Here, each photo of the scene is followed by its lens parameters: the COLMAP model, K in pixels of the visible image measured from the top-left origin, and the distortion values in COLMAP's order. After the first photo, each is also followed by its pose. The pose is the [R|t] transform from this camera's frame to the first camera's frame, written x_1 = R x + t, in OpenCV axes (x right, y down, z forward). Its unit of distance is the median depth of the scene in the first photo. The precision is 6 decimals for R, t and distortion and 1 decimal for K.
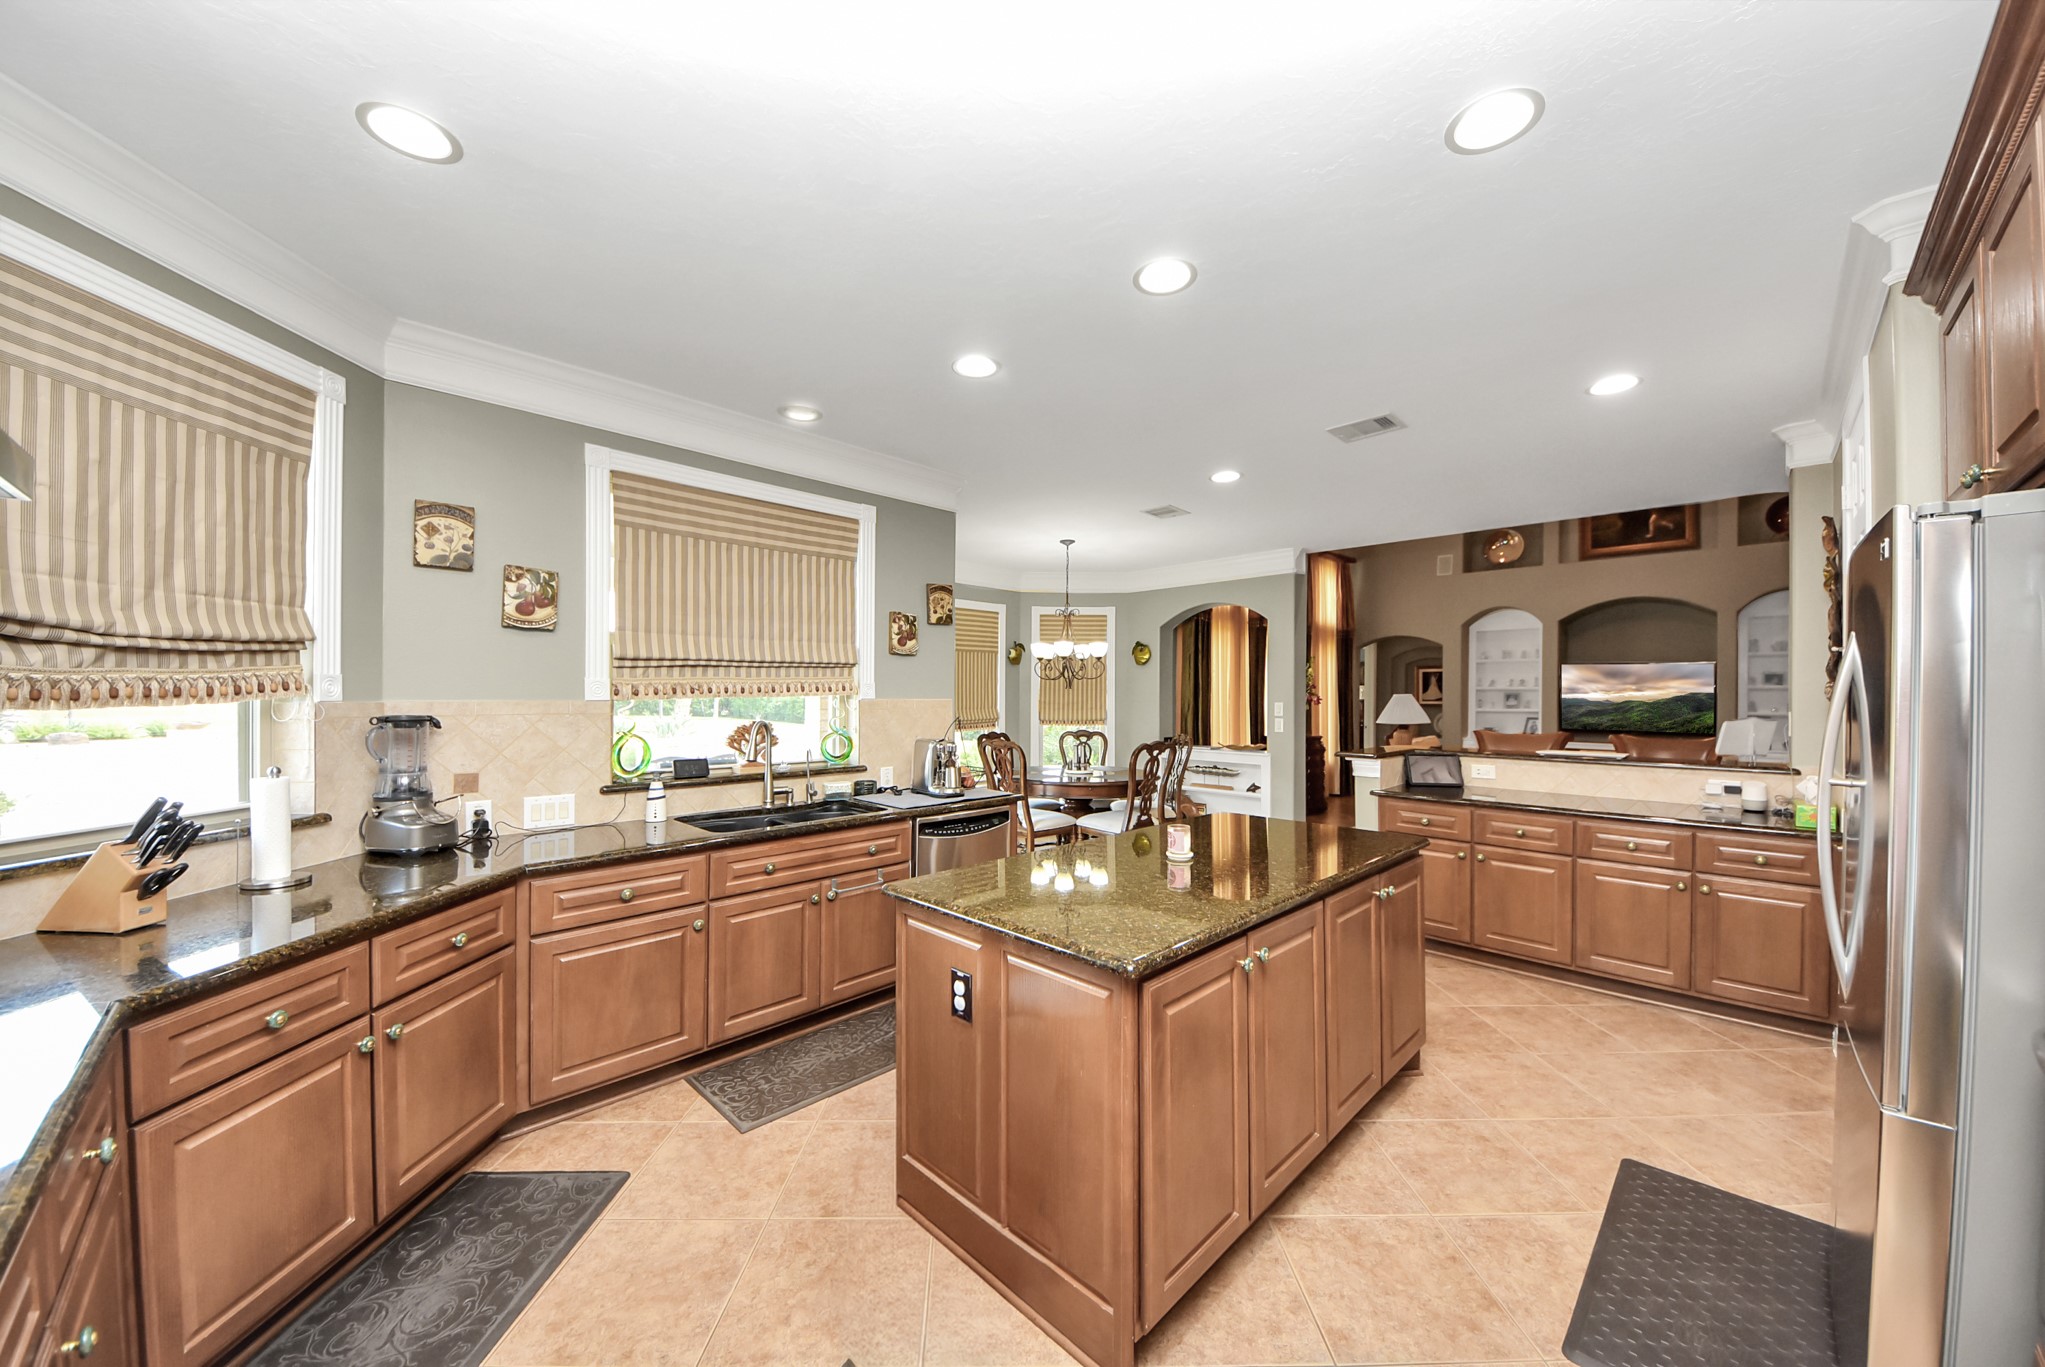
lens RADIAL K [[740.3, 0, 1022.5], [0, 740.3, 680.6], [0, 0, 1]] dist [-0.024471, -0.000715]
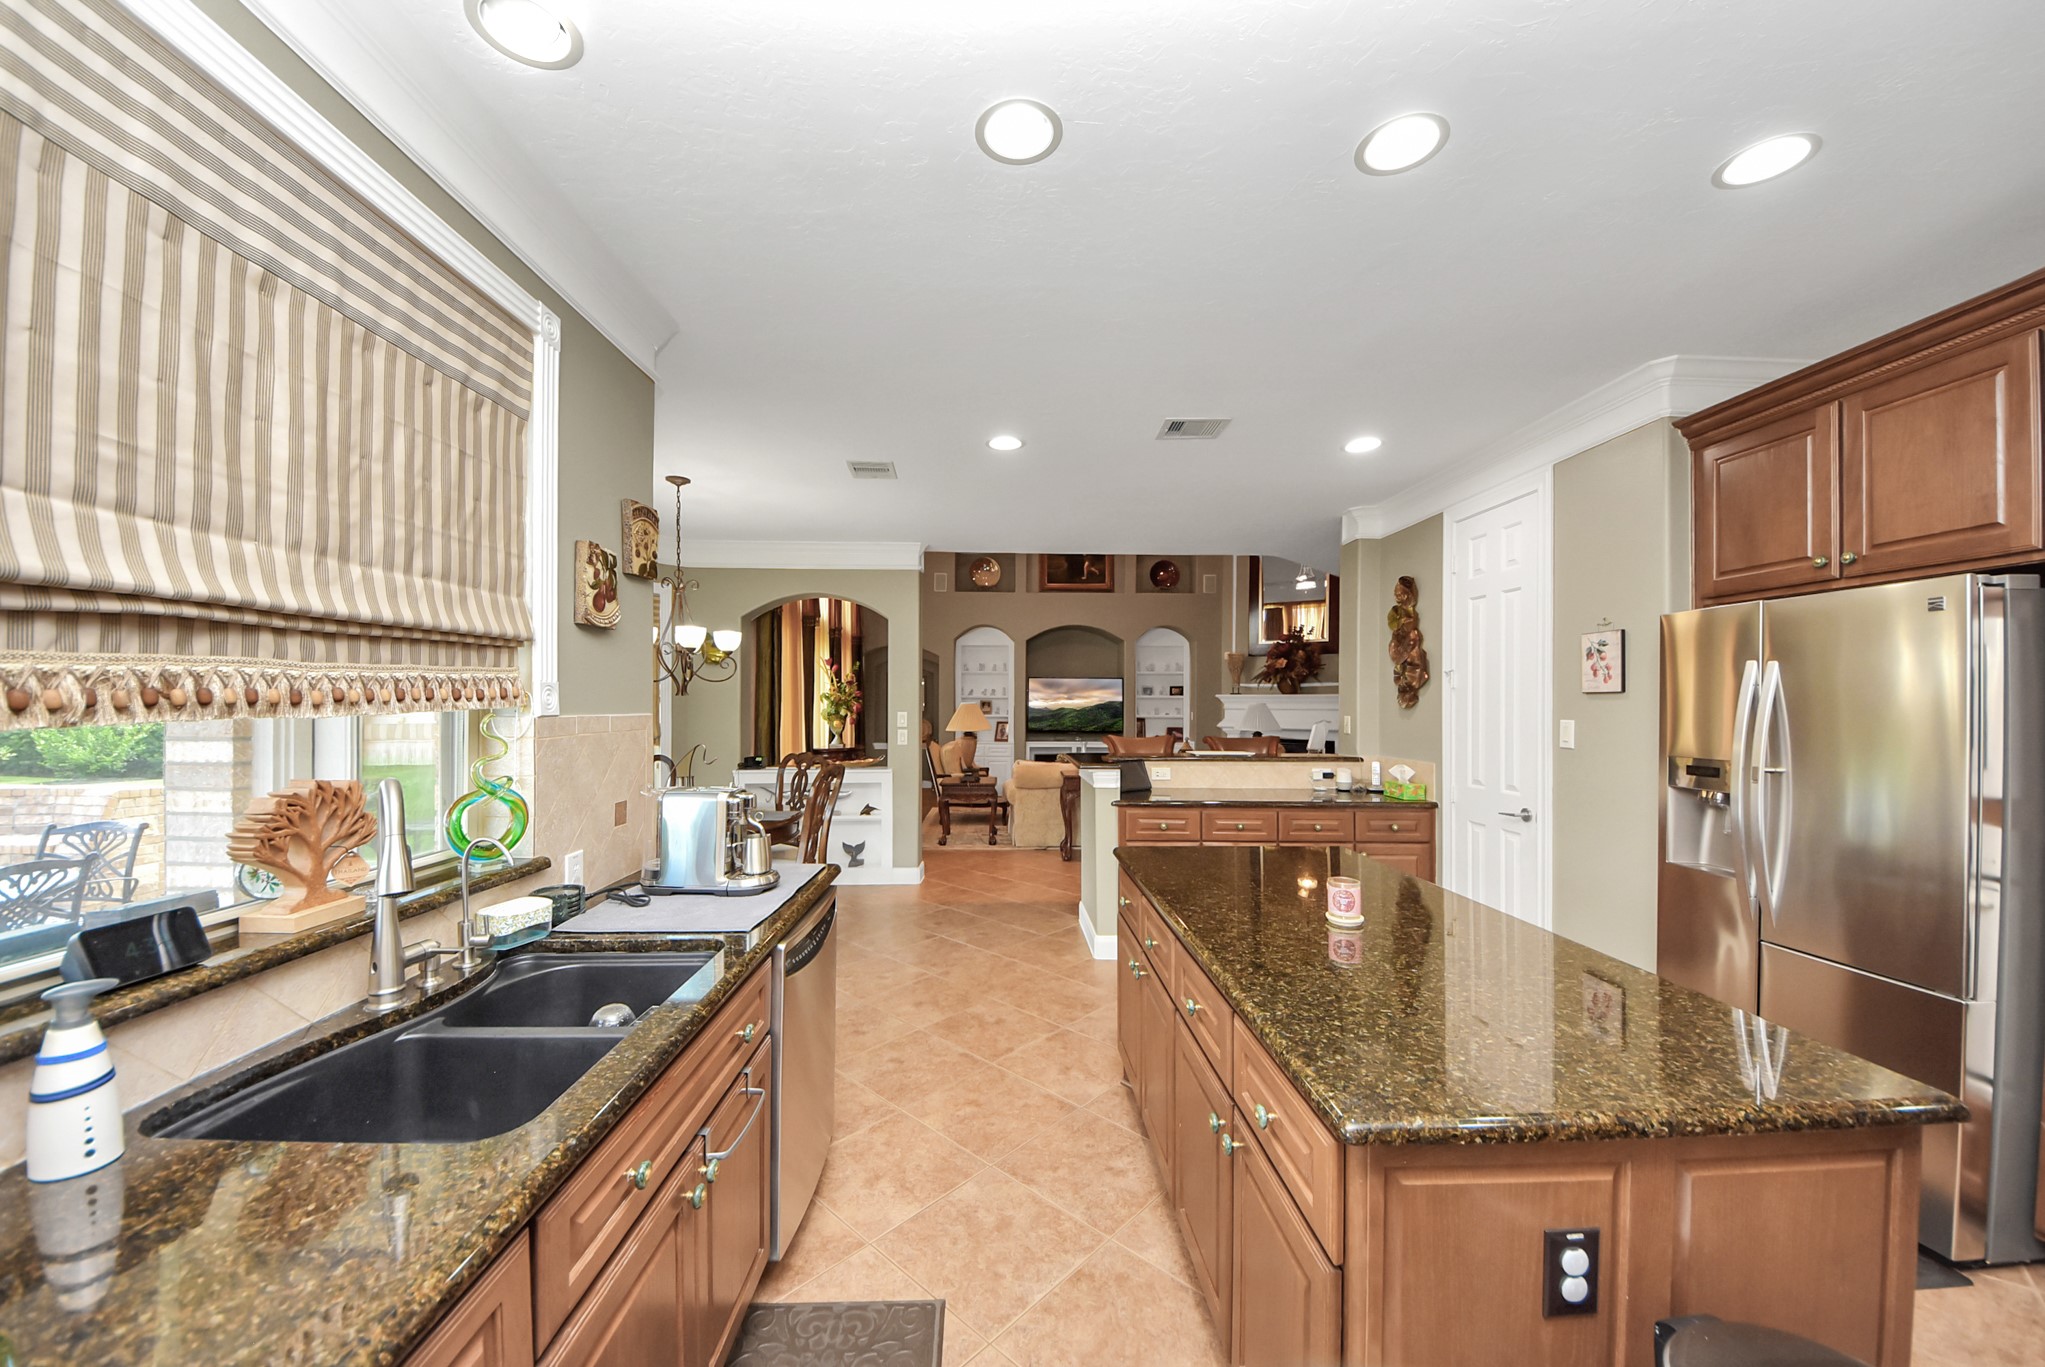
lens RADIAL K [[740.3, 0, 1026.8], [0, 740.3, 700.4], [0, 0, 1]] dist [-0.024471, -0.000715]
pose [[0.674896, 0.000668, 0.737913, -0.316497], [-0.012839, 0.999859, 0.010838, 0.005213], [-0.737801, -0.016788, 0.674809, 0.408928]]
